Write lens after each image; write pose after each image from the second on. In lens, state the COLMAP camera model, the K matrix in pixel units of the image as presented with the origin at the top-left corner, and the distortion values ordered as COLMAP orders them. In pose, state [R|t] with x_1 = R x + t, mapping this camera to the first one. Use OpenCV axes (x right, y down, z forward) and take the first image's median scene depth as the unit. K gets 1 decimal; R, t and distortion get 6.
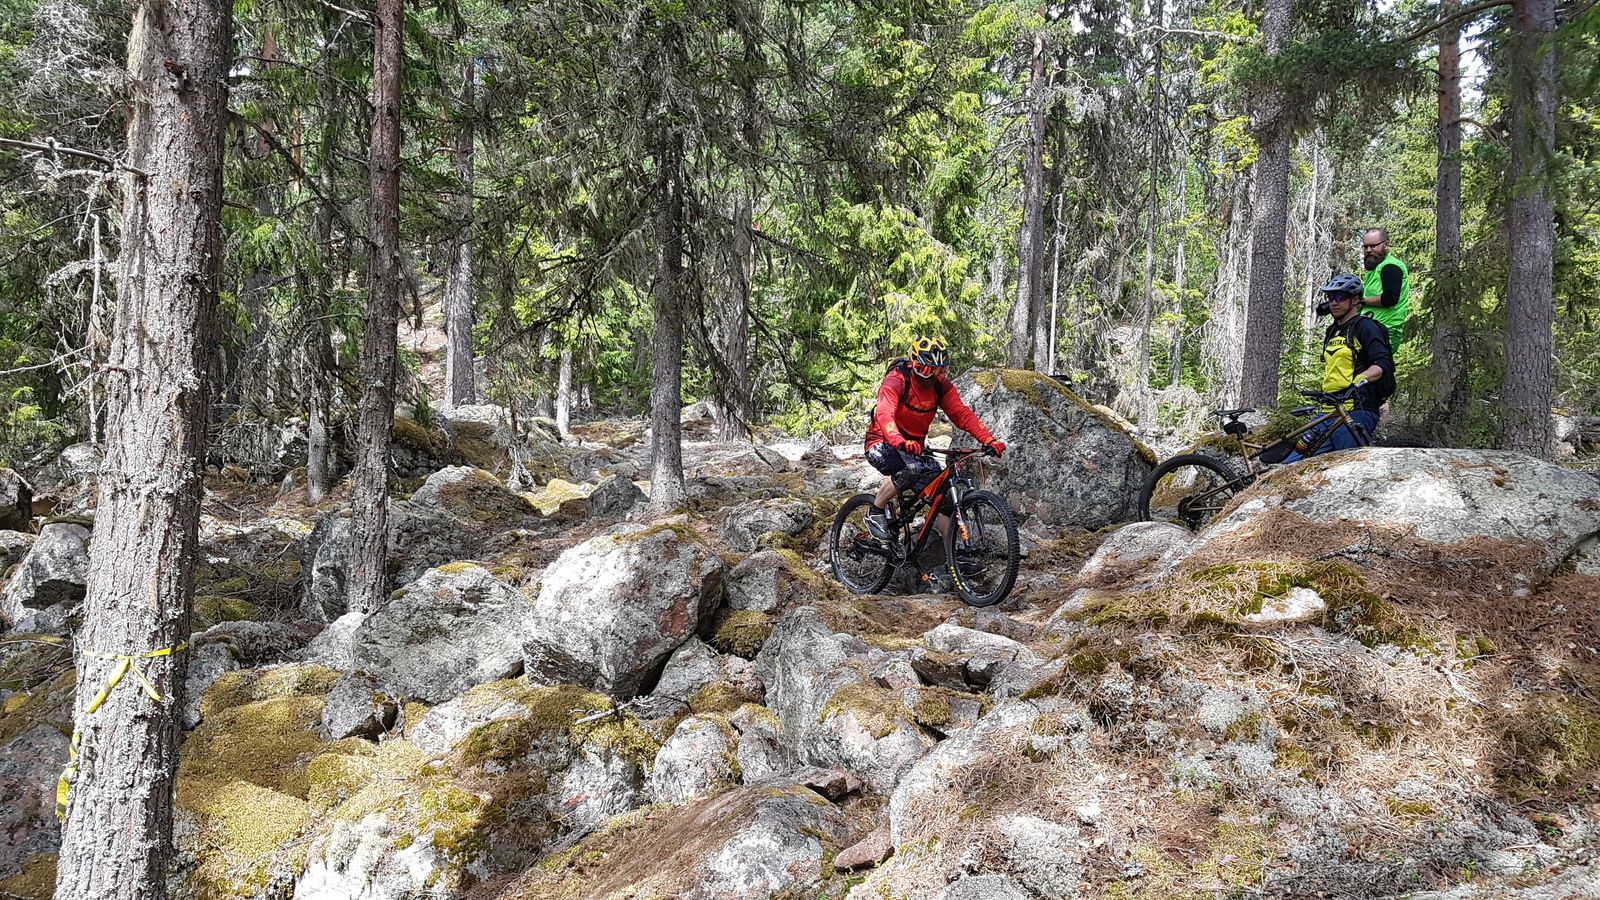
lens RADIAL K [[1267.6, 0, 806.8], [0, 1267.6, 485.8], [0, 0, 1]] dist [0.309363, -0.589130]
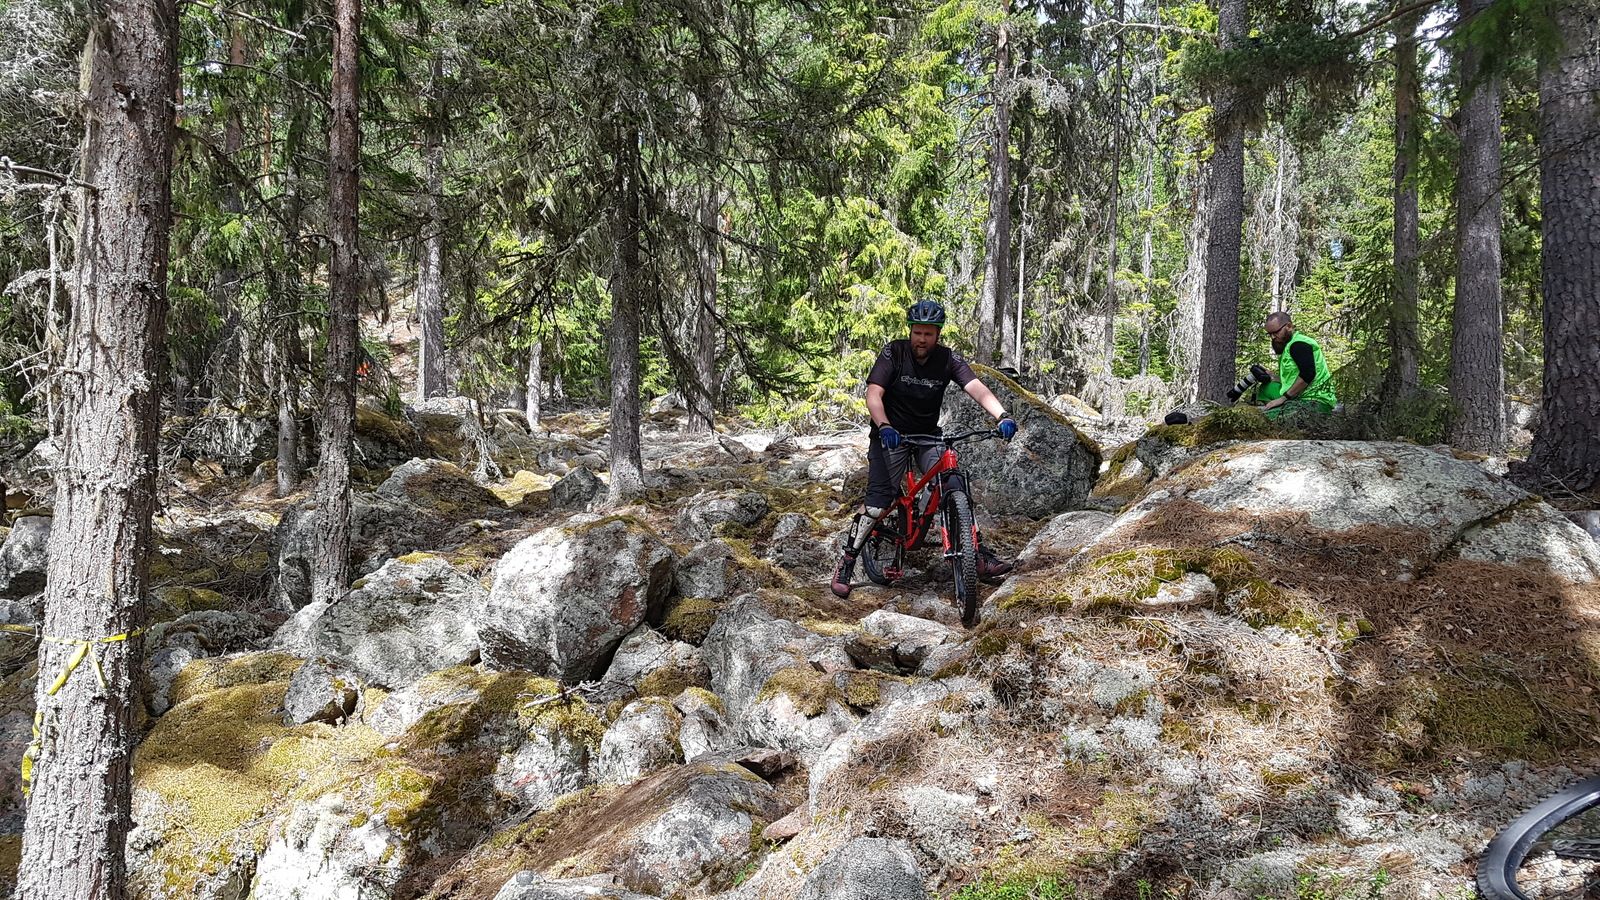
lens RADIAL K [[1265.2, 0, 781.3], [0, 1265.2, 491.0], [0, 0, 1]] dist [0.290753, -0.541076]
pose [[0.999991, -0.003979, -0.001114, 0.028478], [0.003992, 0.999920, 0.012032, -0.001795], [0.001066, -0.012036, 0.999927, -0.034543]]
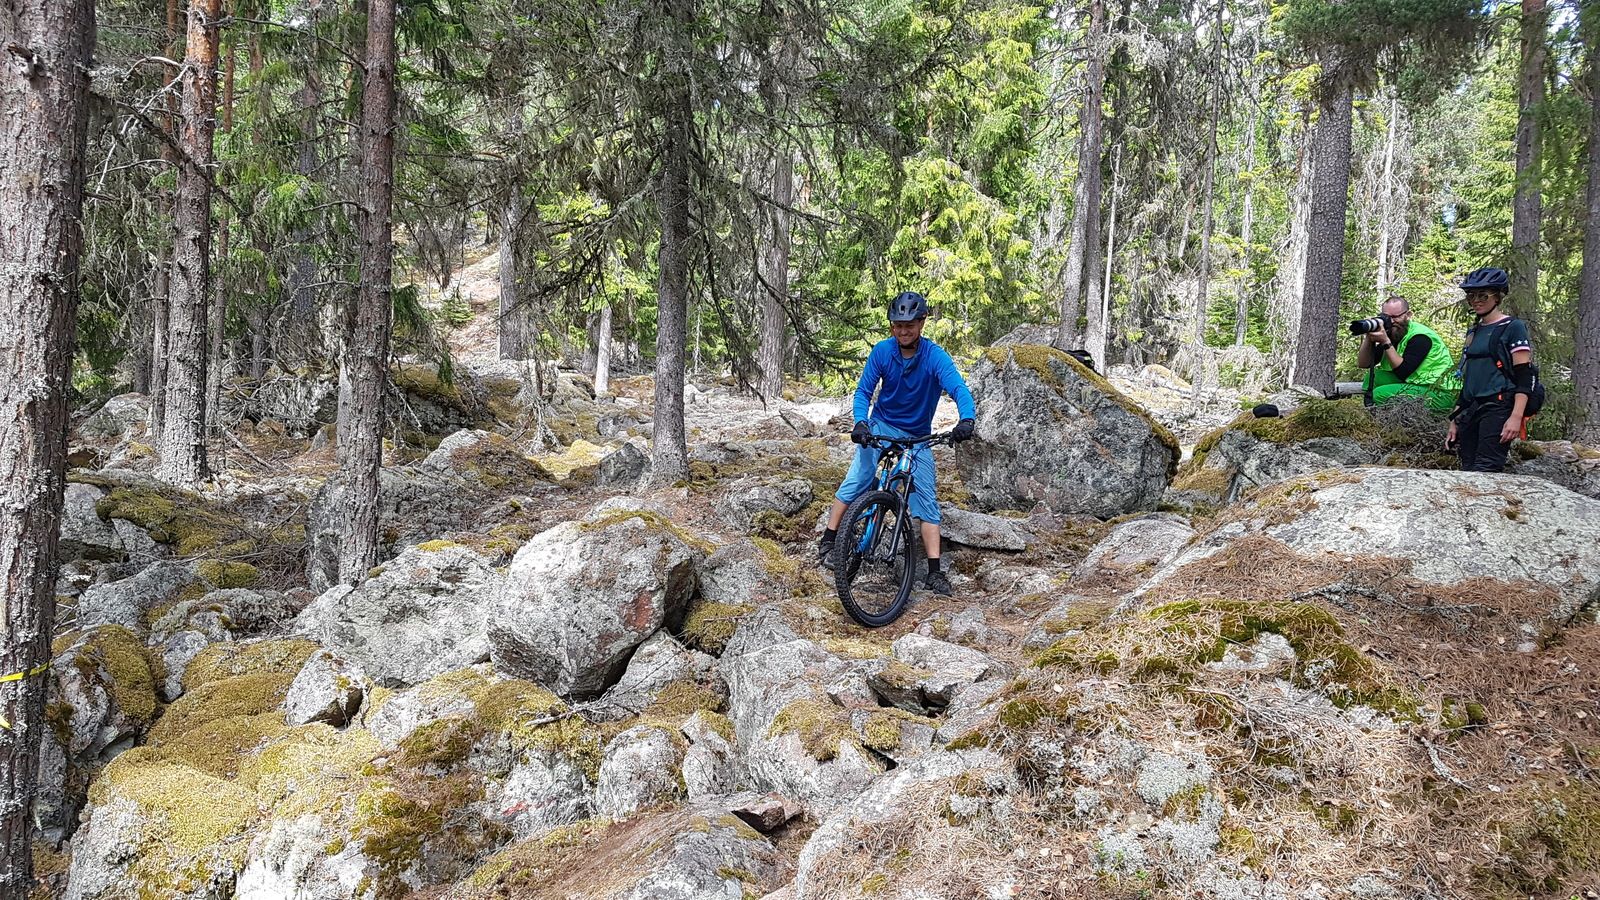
lens RADIAL K [[1268.3, 0, 768.9], [0, 1268.3, 469.6], [0, 0, 1]] dist [0.265490, -0.453853]
pose [[0.997137, 0.019519, -0.073049, 0.068041], [-0.017568, 0.999474, 0.027259, -0.033802], [0.073542, -0.025897, 0.996956, 0.064736]]
